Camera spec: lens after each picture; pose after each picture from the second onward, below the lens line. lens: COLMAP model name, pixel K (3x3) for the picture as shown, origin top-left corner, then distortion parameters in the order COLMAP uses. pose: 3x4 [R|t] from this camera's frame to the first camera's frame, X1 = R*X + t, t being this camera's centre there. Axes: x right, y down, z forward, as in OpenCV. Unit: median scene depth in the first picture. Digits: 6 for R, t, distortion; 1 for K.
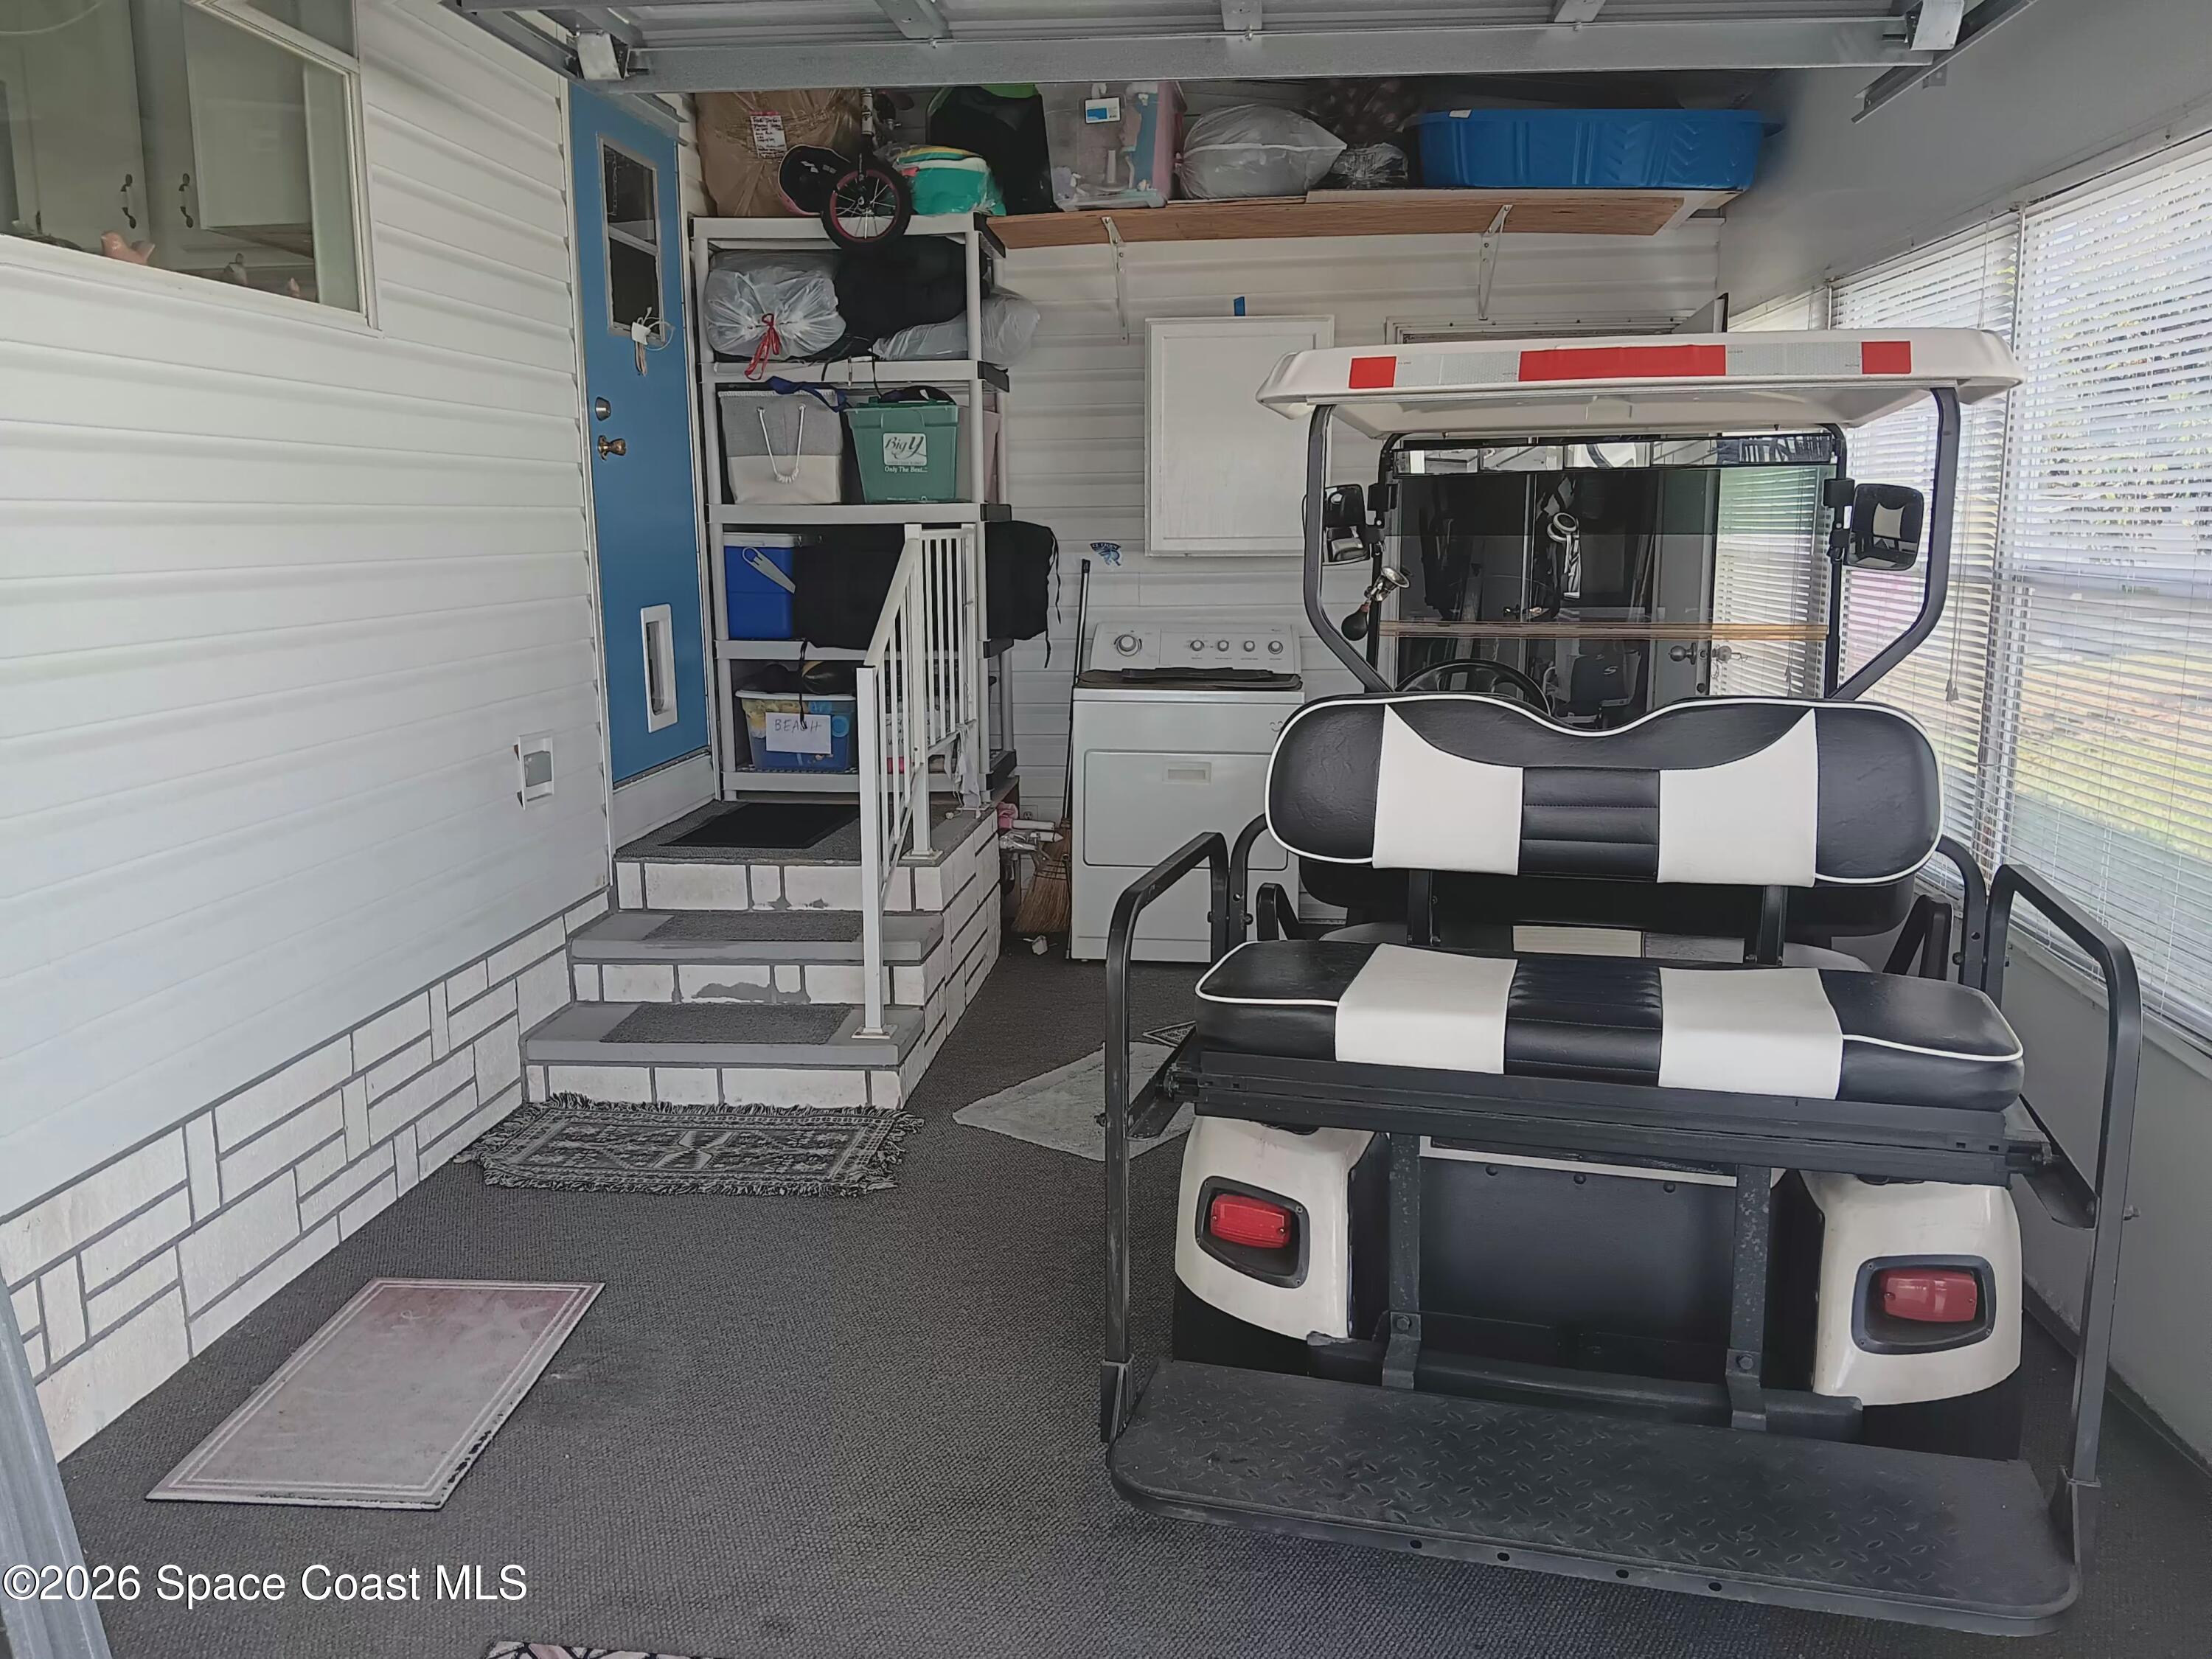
lens RADIAL K [[1738.4, 0, 1106.0], [0, 1738.4, 829.5], [0, 0, 1]] dist [0.104545, -0.258085]
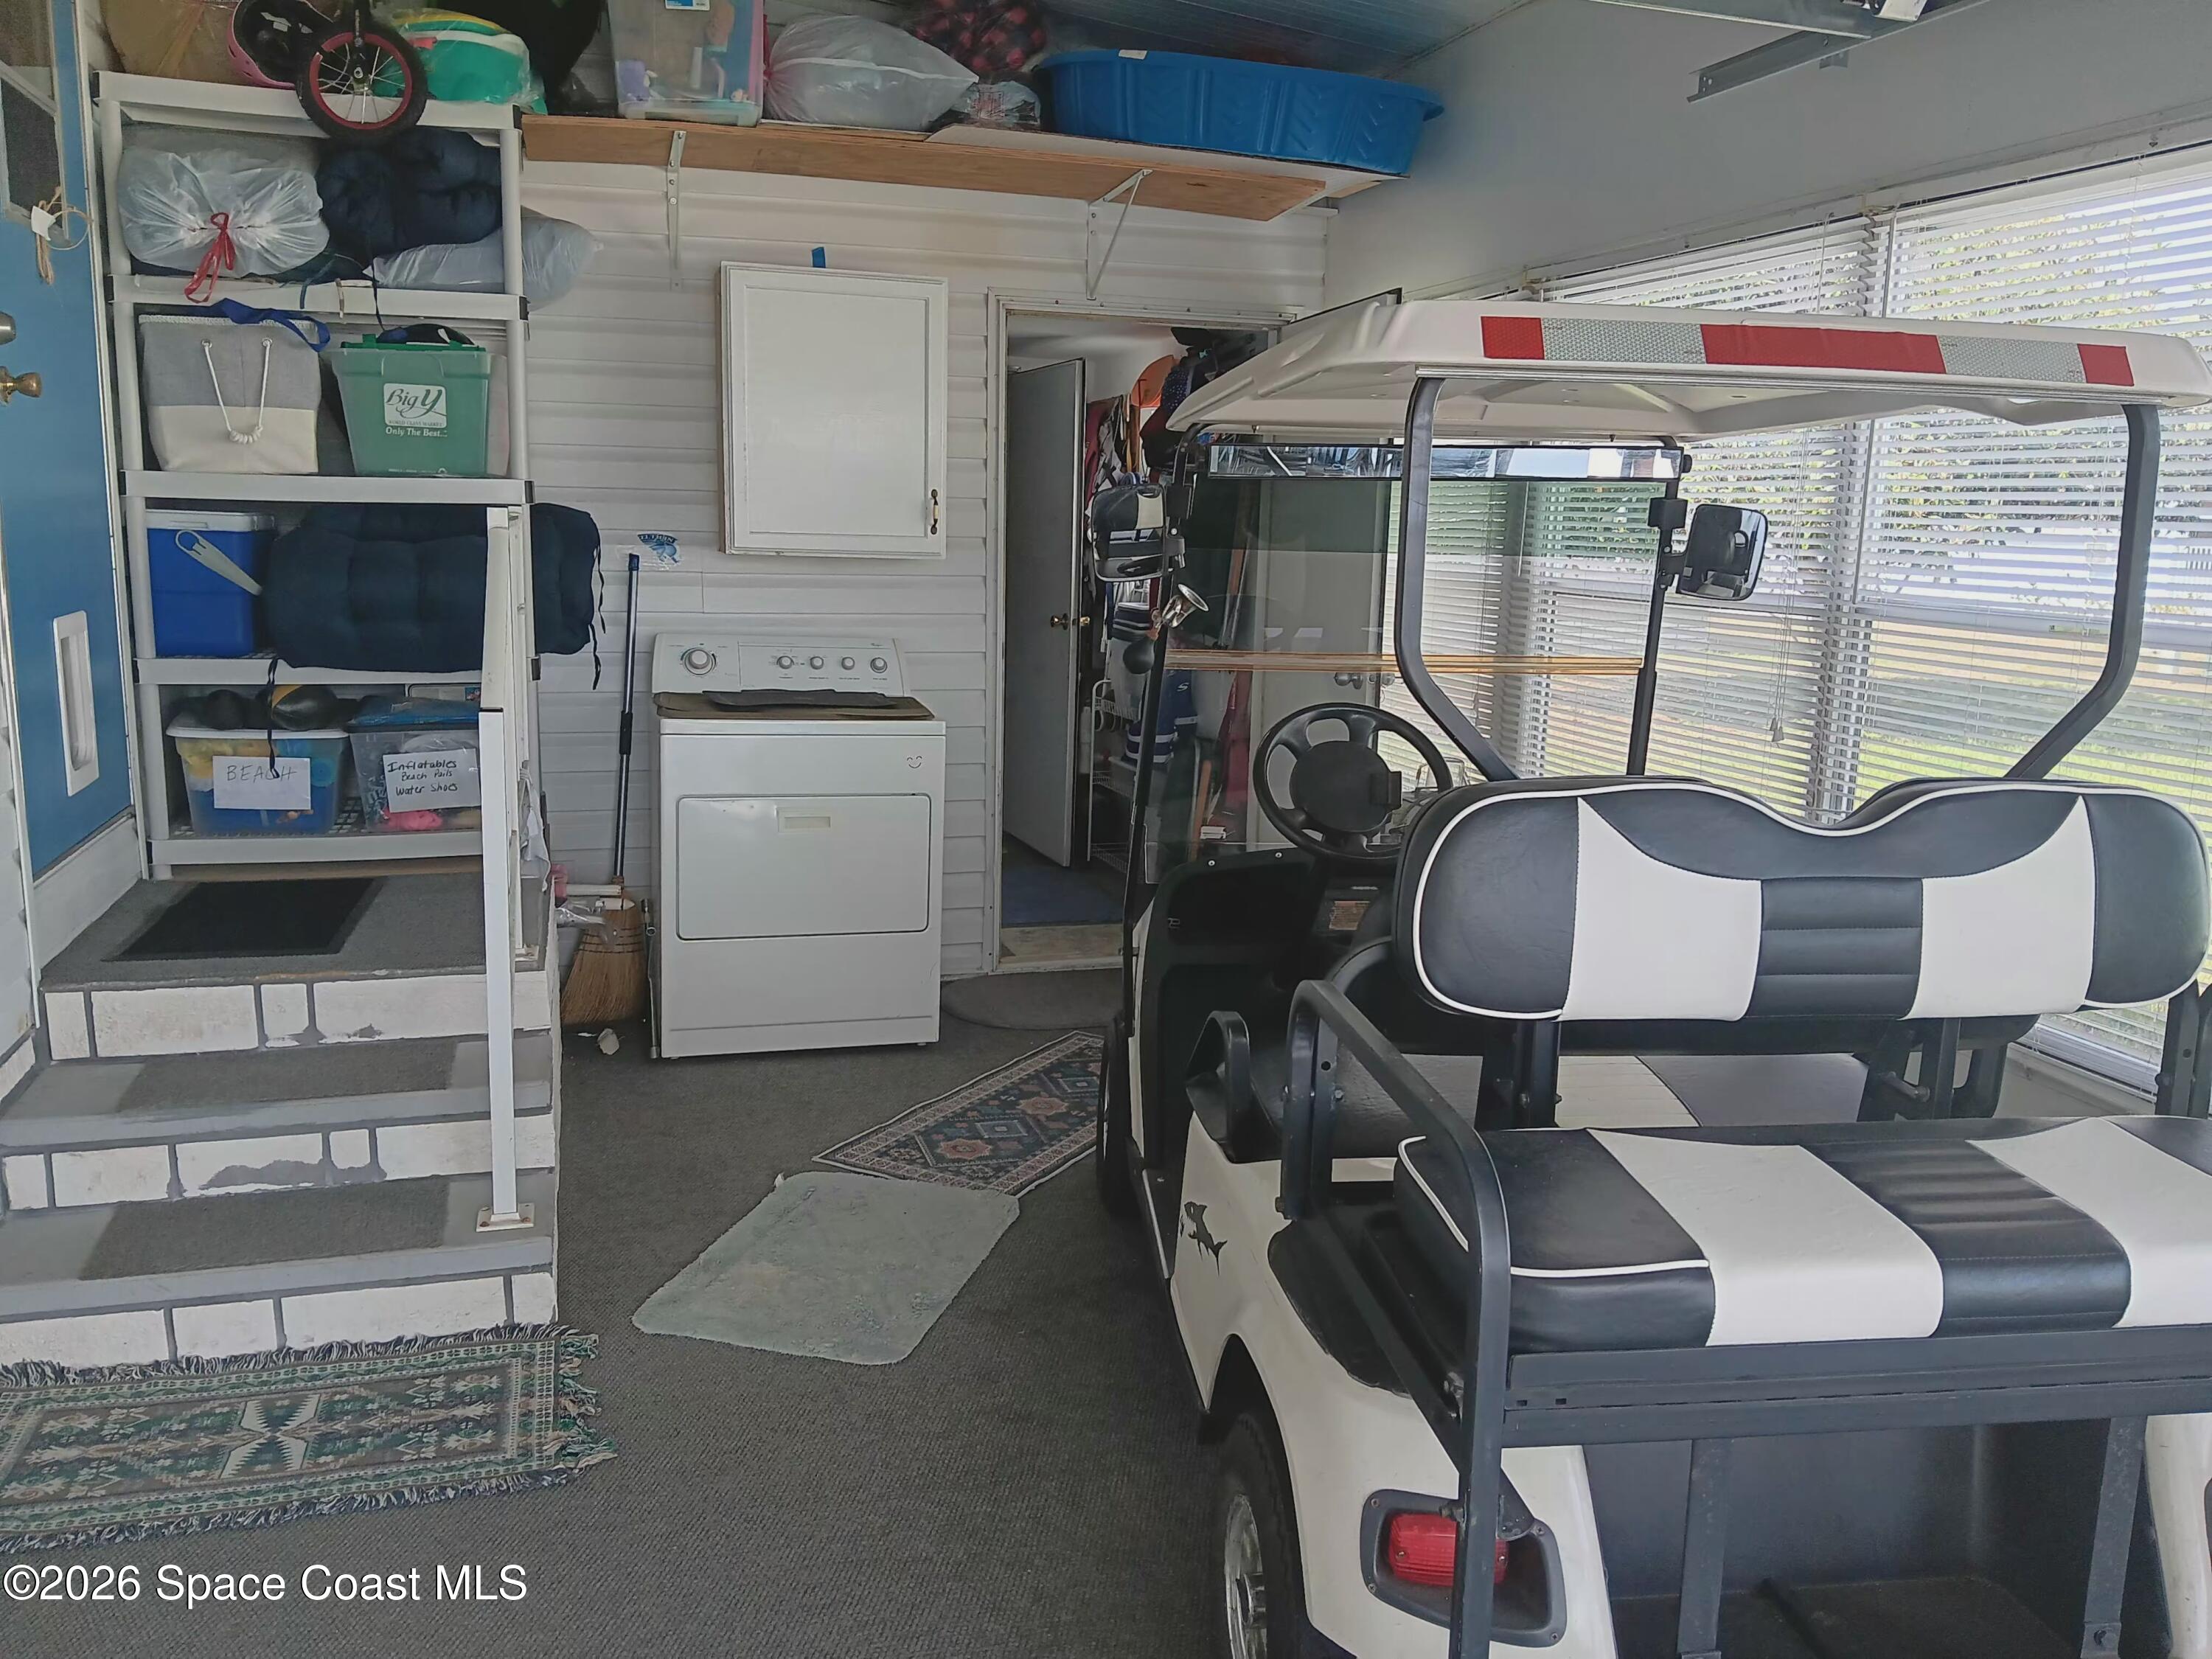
lens RADIAL K [[1748.5, 0, 1106.0], [0, 1748.5, 829.5], [0, 0, 1]] dist [-0.013173, -0.028266]
pose [[0.921380, -0.037524, 0.386847, -0.142261], [0.034815, 0.999296, 0.014012, -0.035926], [-0.387100, 0.000558, 0.922038, 0.196853]]
